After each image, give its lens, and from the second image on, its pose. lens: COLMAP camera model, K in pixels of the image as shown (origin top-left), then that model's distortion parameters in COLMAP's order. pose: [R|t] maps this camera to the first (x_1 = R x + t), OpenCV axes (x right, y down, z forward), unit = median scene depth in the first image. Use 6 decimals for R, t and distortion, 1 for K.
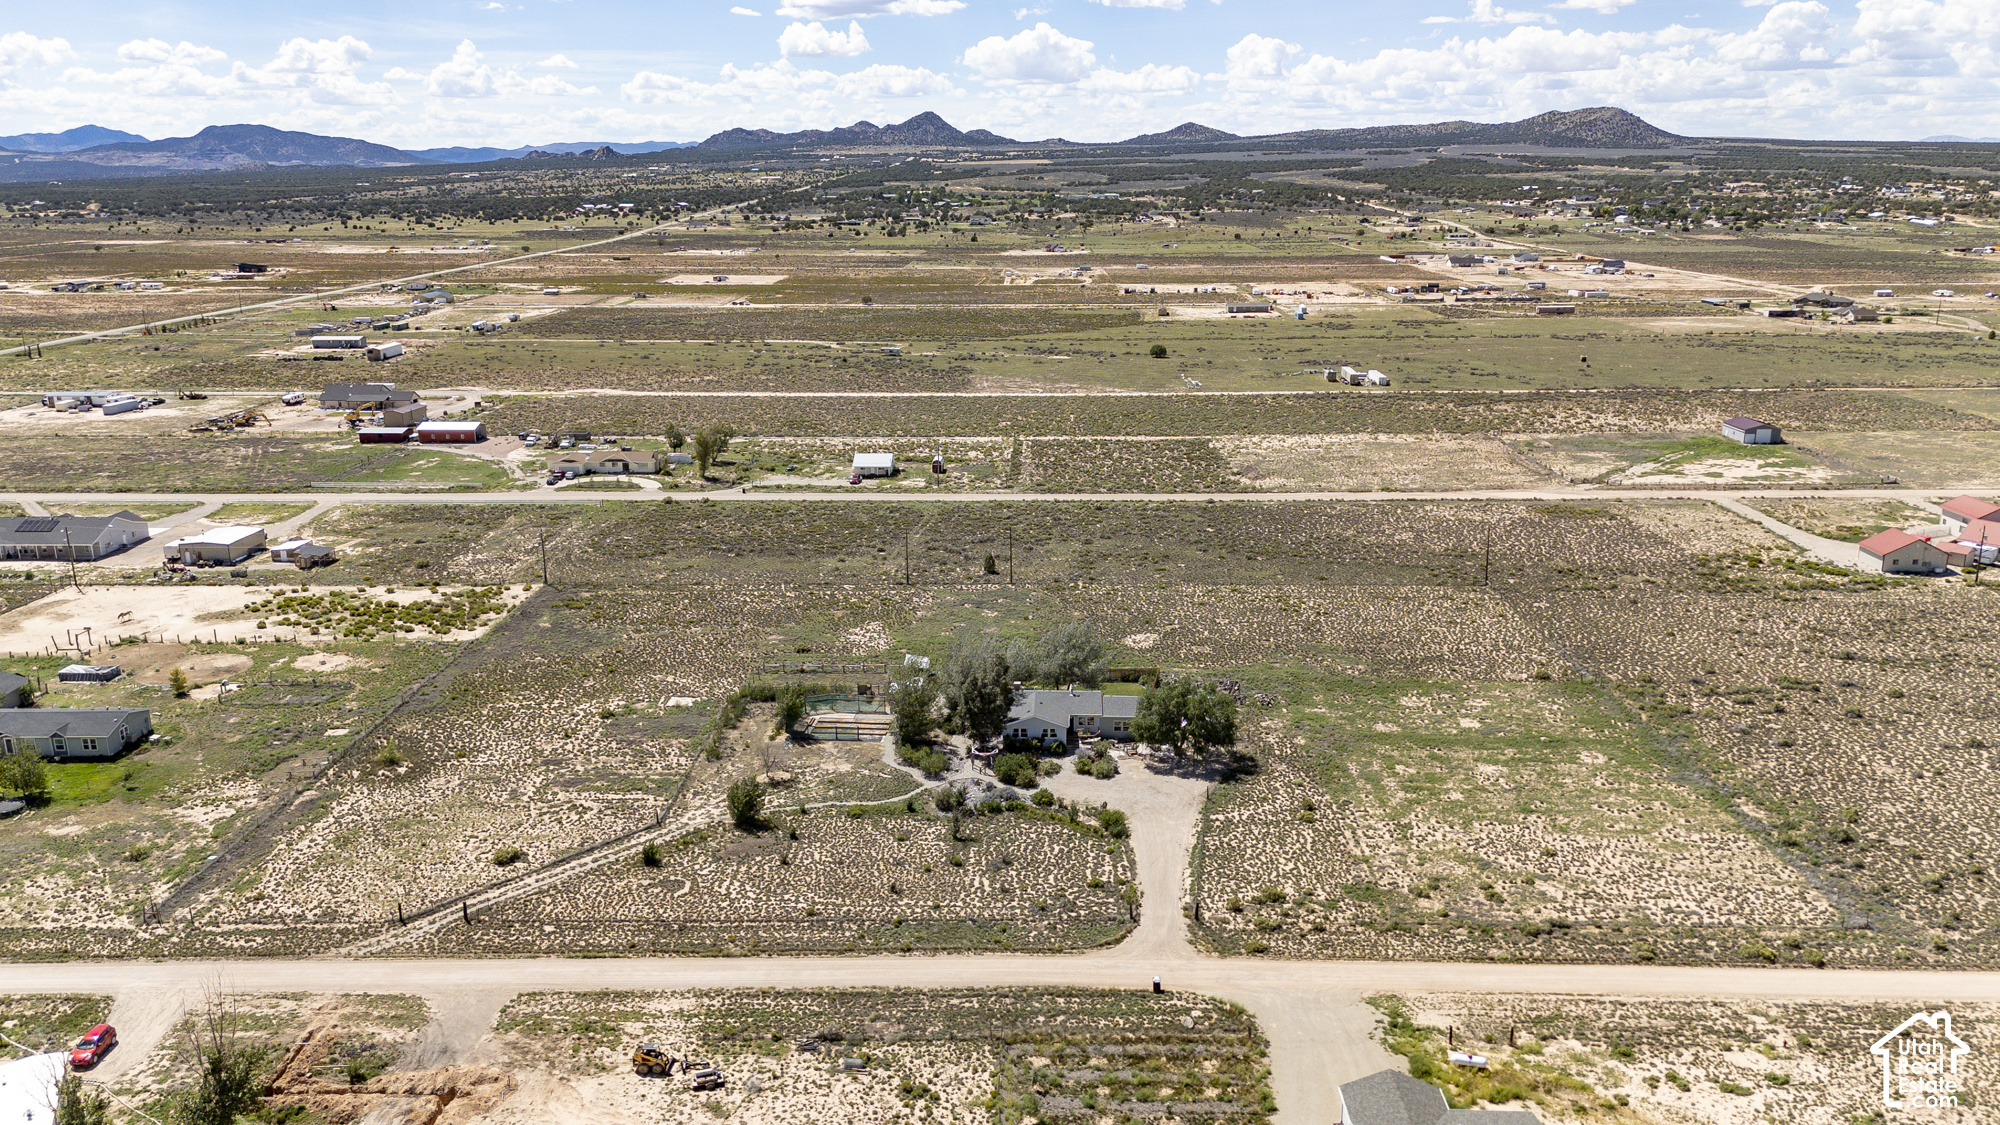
lens RADIAL K [[1467.5, 0, 1007.9], [0, 1467.5, 563.0], [0, 0, 1]] dist [0.071636, -0.056095]
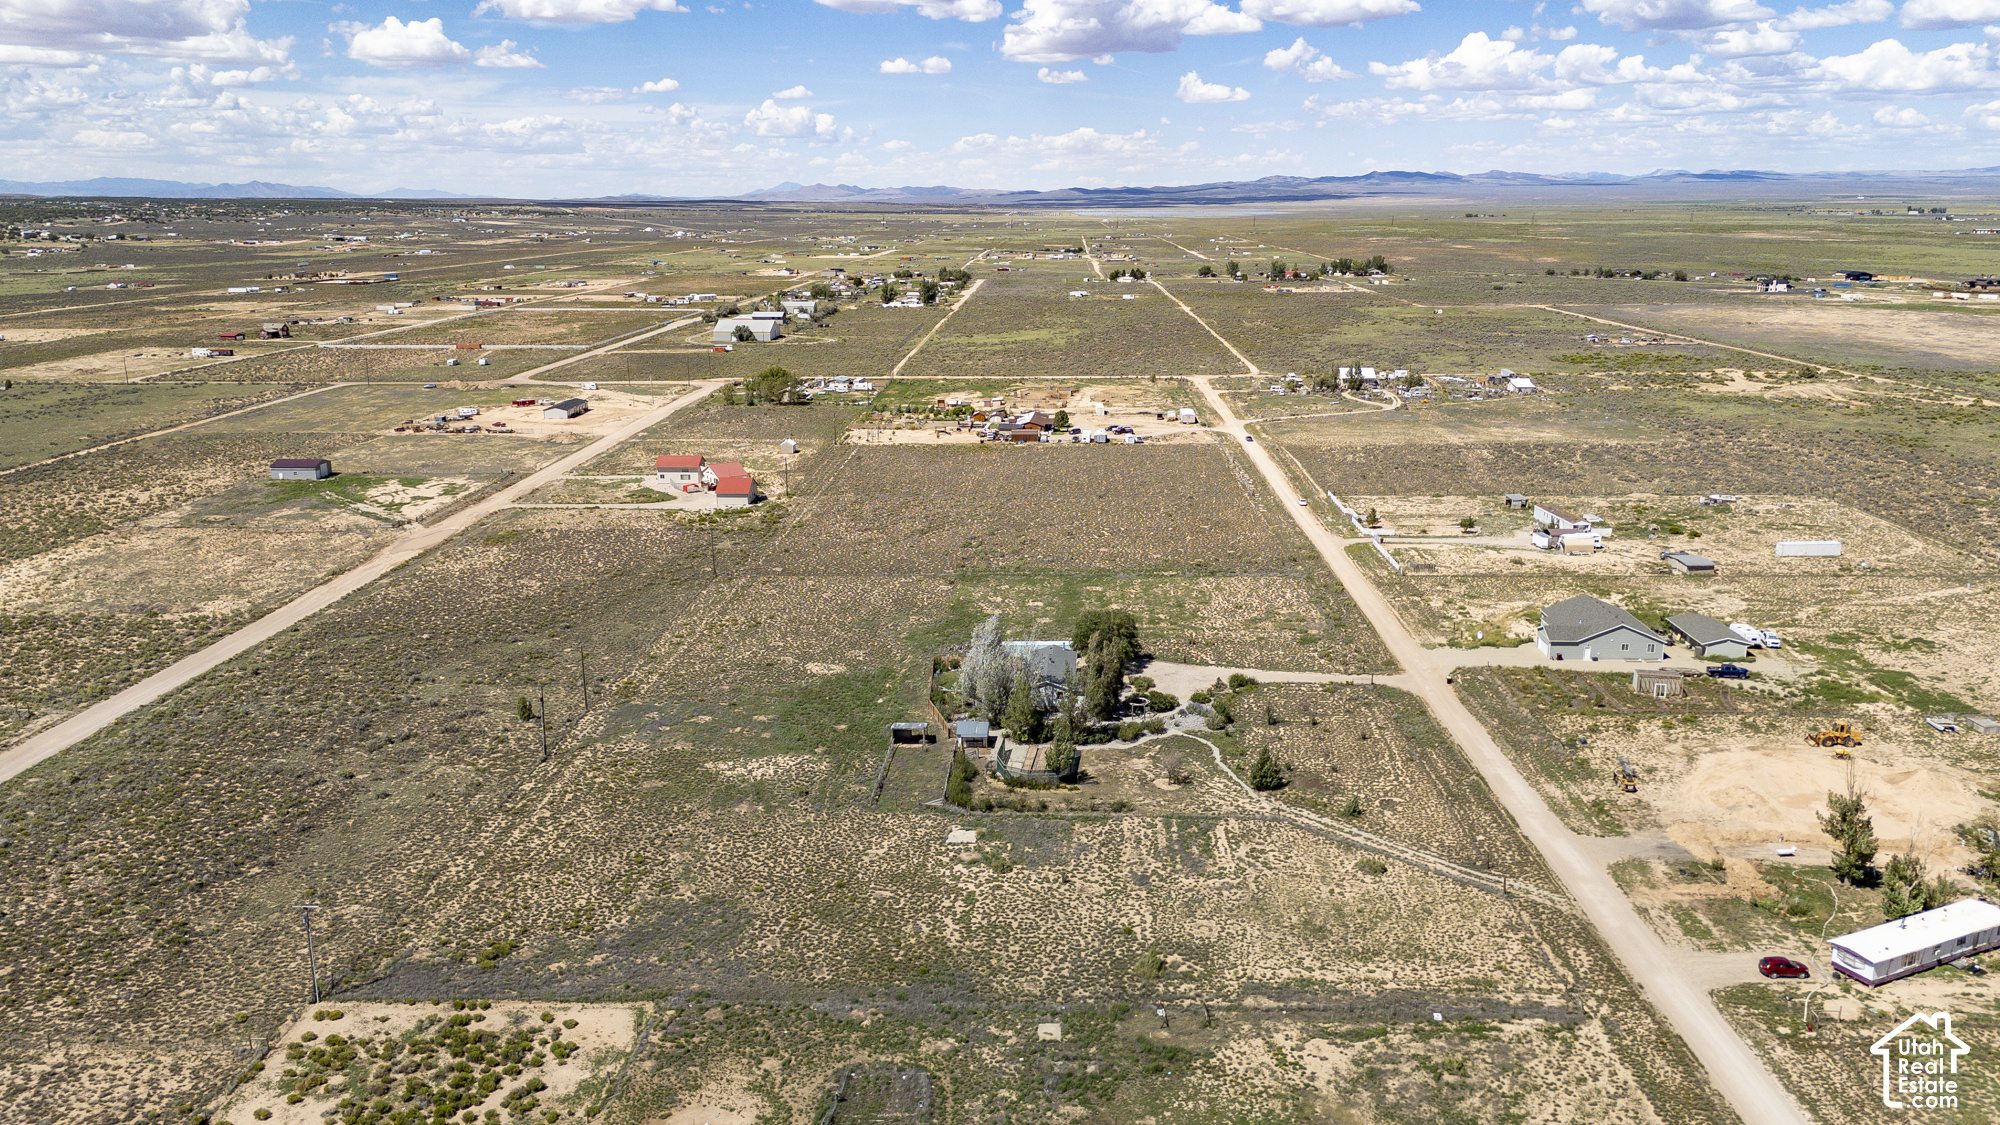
lens RADIAL K [[1467.5, 0, 1010.4], [0, 1467.5, 557.9], [0, 0, 1]] dist [0.071636, -0.056095]
pose [[0.017905, -0.231500, 0.972670, -1.188634], [0.265241, 0.939070, 0.218621, -0.281972], [-0.964016, 0.254077, 0.078218, 0.991337]]
